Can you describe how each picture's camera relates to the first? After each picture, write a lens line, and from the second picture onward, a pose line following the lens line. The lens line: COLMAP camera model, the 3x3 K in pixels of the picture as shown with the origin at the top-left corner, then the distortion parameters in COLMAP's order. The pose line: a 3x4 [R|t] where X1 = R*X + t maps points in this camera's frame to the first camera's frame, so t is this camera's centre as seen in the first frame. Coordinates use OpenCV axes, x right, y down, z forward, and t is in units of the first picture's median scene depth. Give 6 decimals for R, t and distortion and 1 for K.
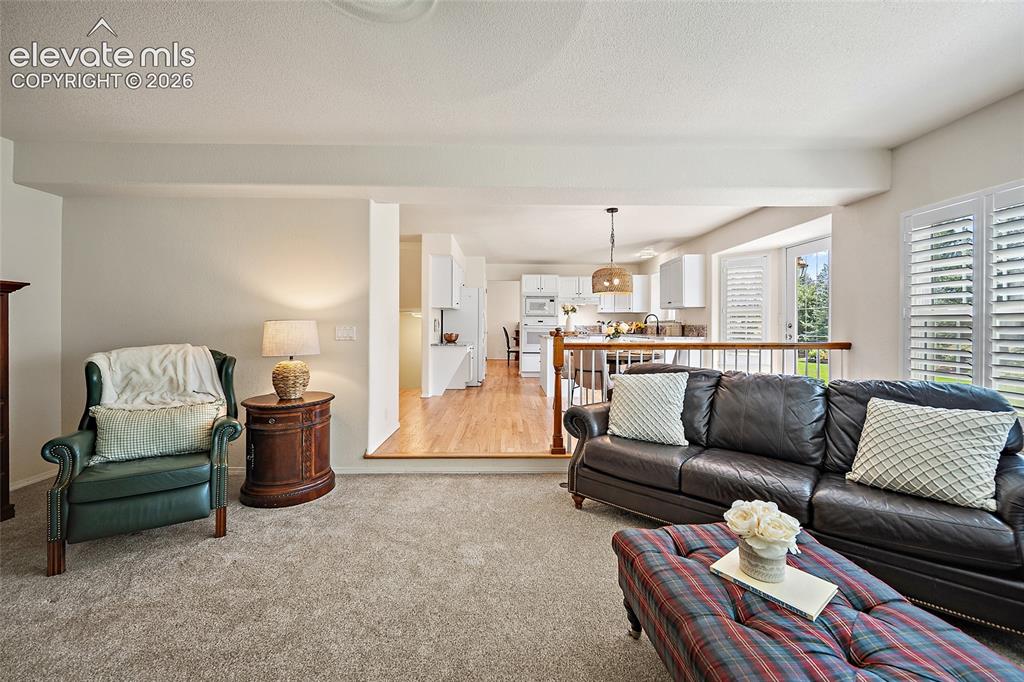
lens RADIAL K [[409.0, 0, 510.3], [0, 409.0, 325.7], [0, 0, 1]] dist [-0.001191, 0.000312]
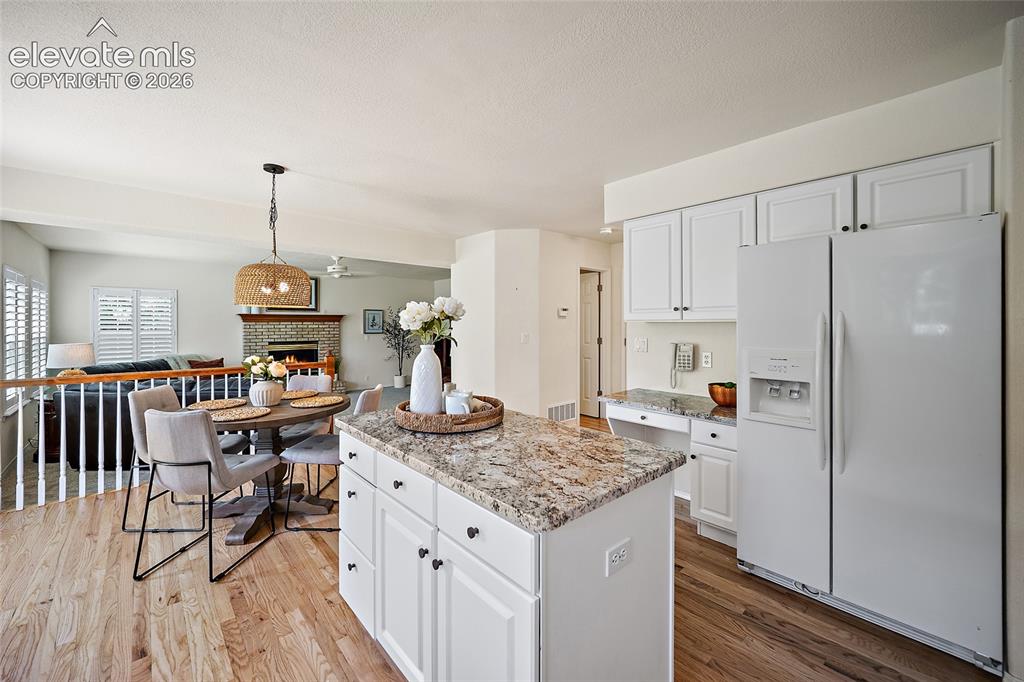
lens RADIAL K [[406.6, 0, 514.6], [0, 406.6, 326.0], [0, 0, 1]] dist [0.003207, 0.000476]
pose [[-0.745174, 0.000058, -0.666870, 0.632711], [-0.003322, 0.999987, 0.003800, -0.088586], [0.666862, 0.005047, -0.745165, 2.763265]]
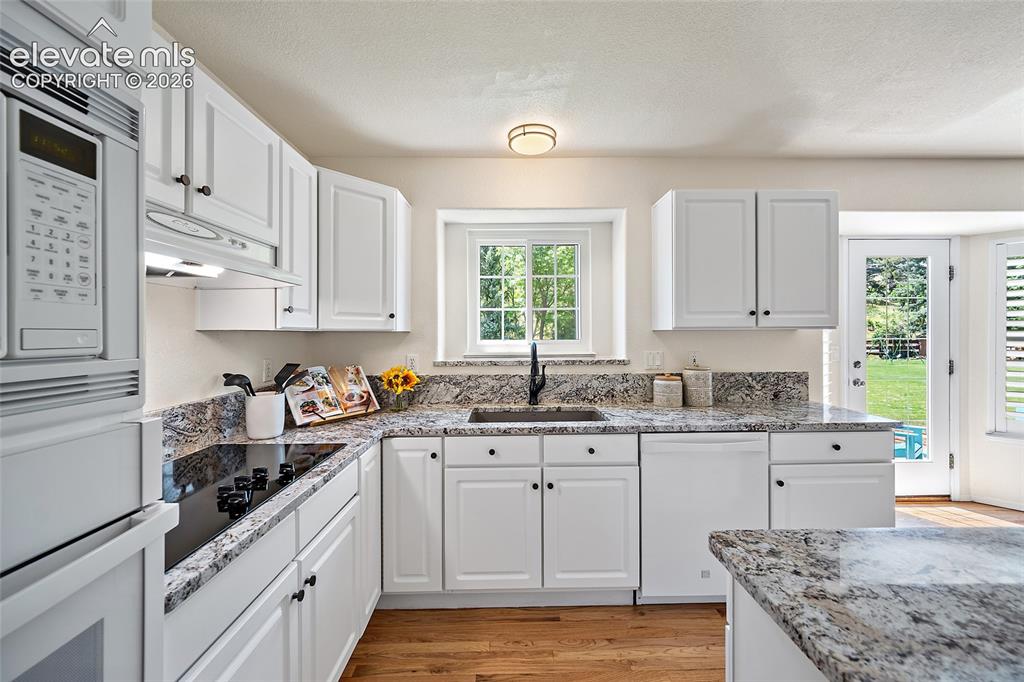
lens RADIAL K [[407.4, 0, 513.7], [0, 407.4, 334.2], [0, 0, 1]] dist [-0.000962, -0.000076]
pose [[-0.007232, -0.006674, 0.999952, 0.112496], [0.005049, 0.999965, 0.006710, -0.093226], [-0.999961, 0.005097, -0.007198, 2.697644]]
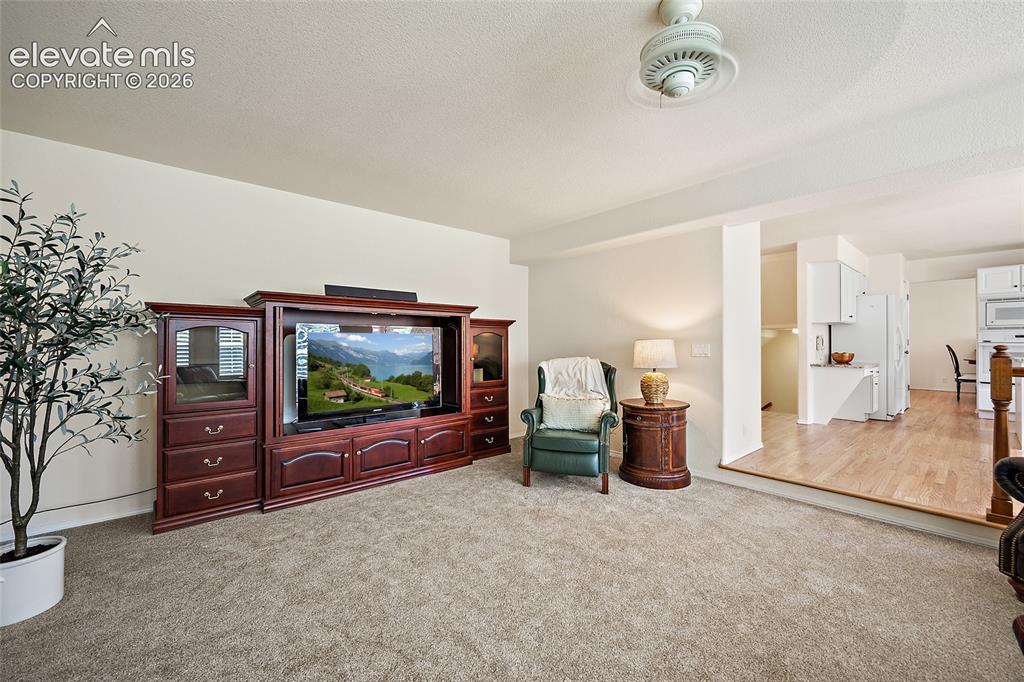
lens RADIAL K [[407.5, 0, 514.1], [0, 407.5, 342.6], [0, 0, 1]] dist [-0.002407, -0.000116]
pose [[0.645924, -0.006904, -0.763370, 0.133897], [0.003890, 0.999976, -0.005752, 0.002094], [0.763392, 0.000746, 0.645935, -0.118658]]
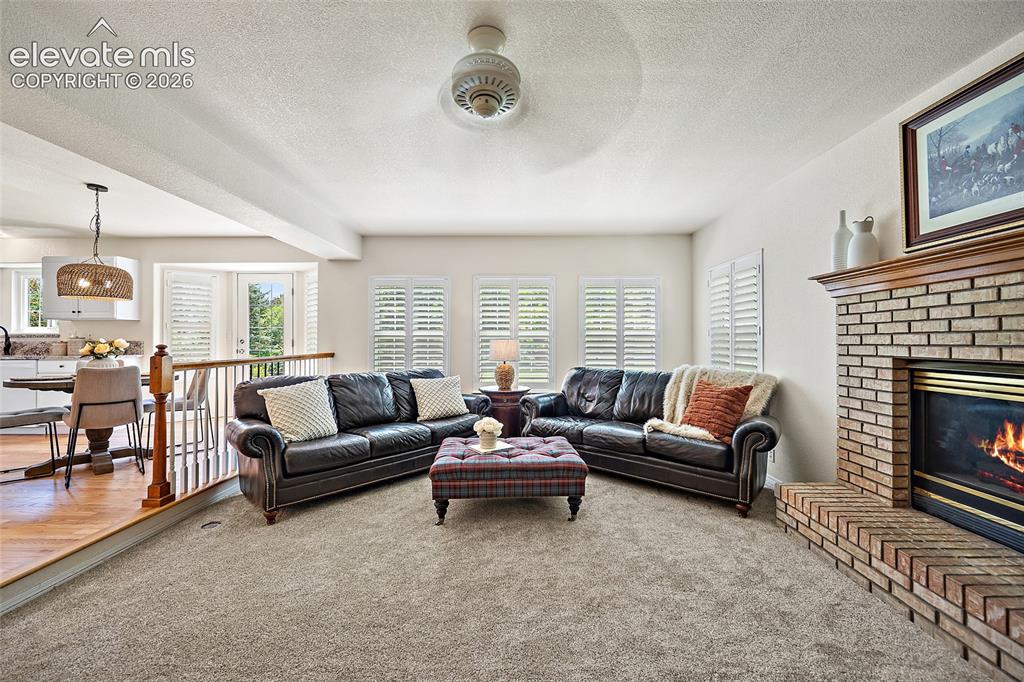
lens RADIAL K [[403.3, 0, 512.5], [0, 403.3, 336.7], [0, 0, 1]] dist [-0.002776, 0.000277]
pose [[0.029375, 0.009425, 0.999524, -0.759596], [0.002517, 0.999952, -0.009503, -0.000830], [-0.999565, 0.002795, 0.029350, 0.358256]]
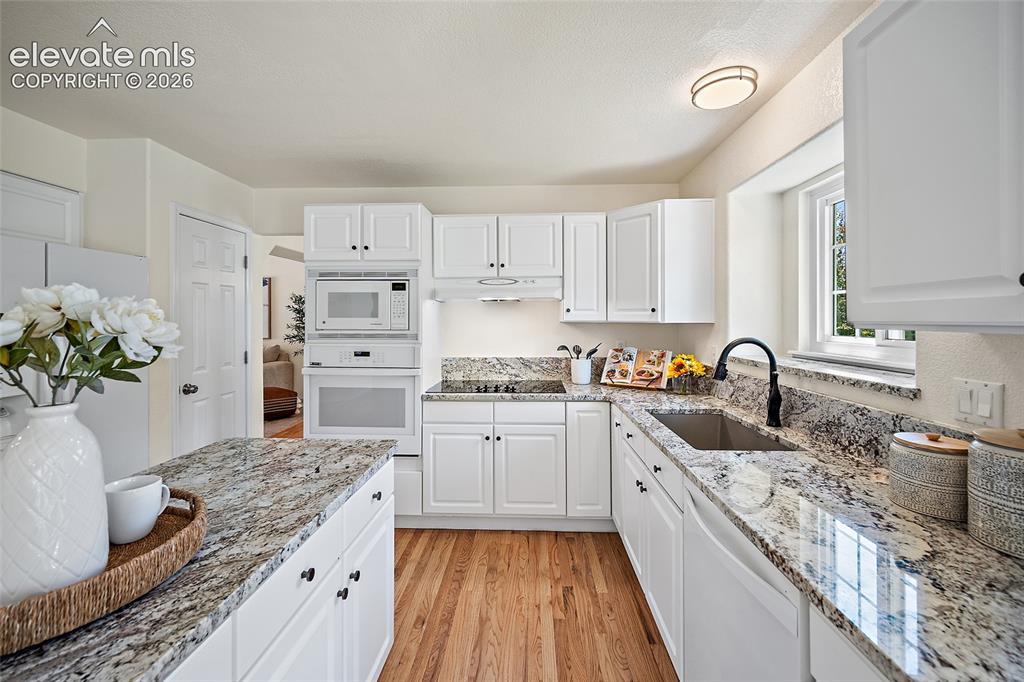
lens RADIAL K [[413.8, 0, 514.6], [0, 413.8, 315.8], [0, 0, 1]] dist [-0.002903, 0.000012]
pose [[0.998461, -0.004748, -0.055250, 0.600190], [0.004244, 0.999948, -0.009251, -0.103089], [0.055291, 0.009002, 0.998430, 2.006096]]
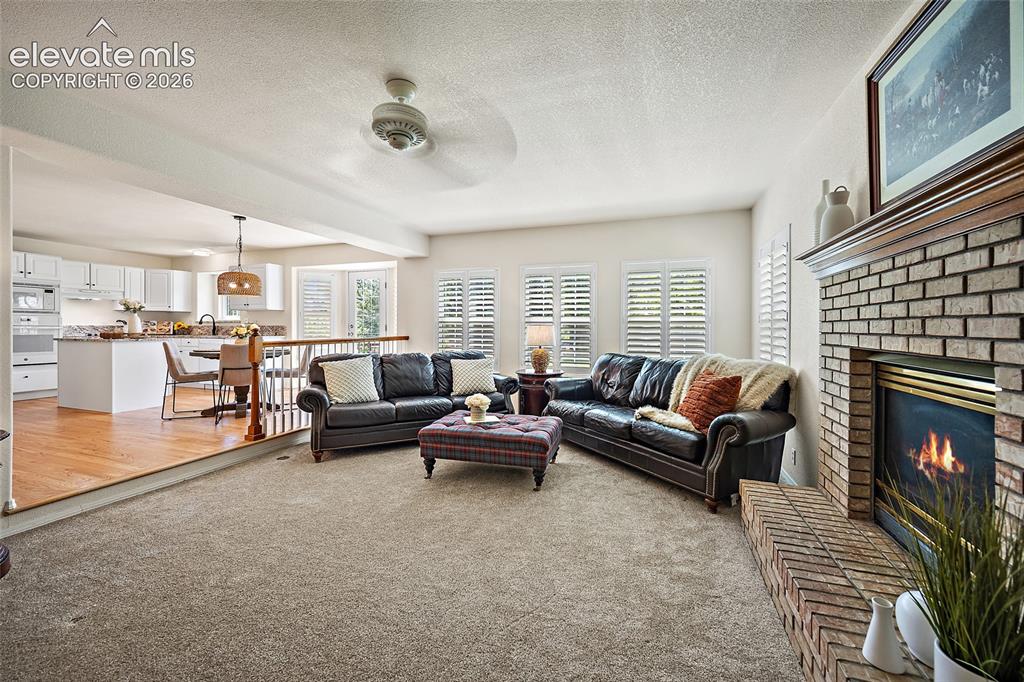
lens RADIAL K [[409.0, 0, 510.3], [0, 409.0, 325.7], [0, 0, 1]] dist [-0.001191, 0.000312]
pose [[0.358501, 0.001780, 0.933528, -0.812586], [-0.001519, 0.999998, -0.001323, -0.001485], [-0.933528, -0.000944, 0.358502, -0.067984]]
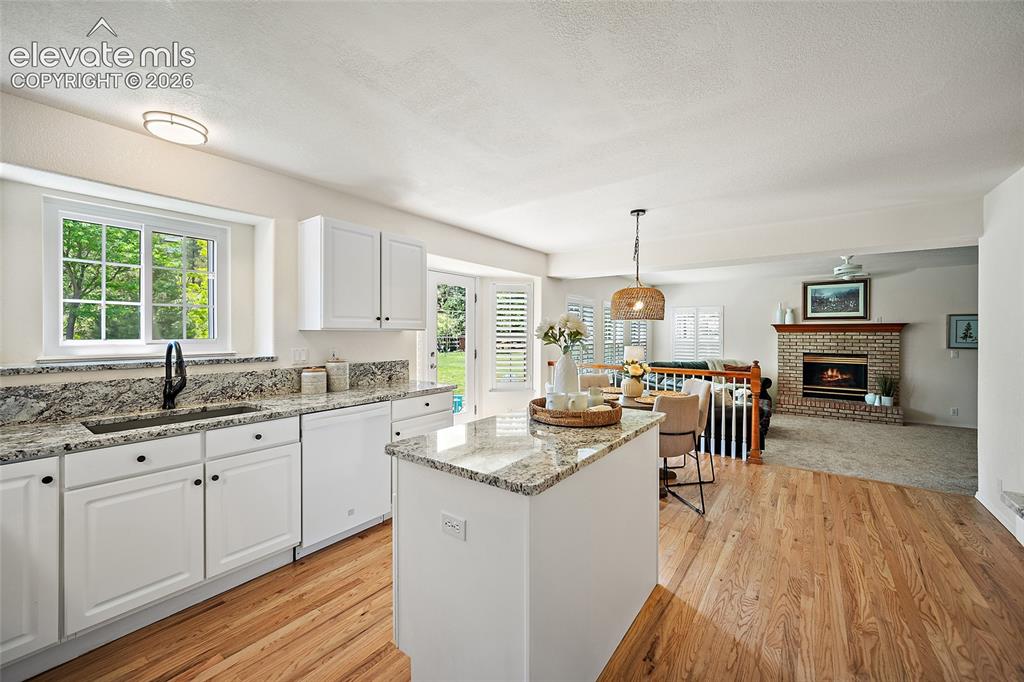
lens RADIAL K [[407.4, 0, 513.7], [0, 407.4, 334.2], [0, 0, 1]] dist [-0.000962, -0.000076]
pose [[-0.798688, -0.008446, 0.601685, -0.044405], [-0.005486, 0.999962, 0.006755, -0.093908], [-0.601720, 0.002094, -0.798705, 2.877322]]
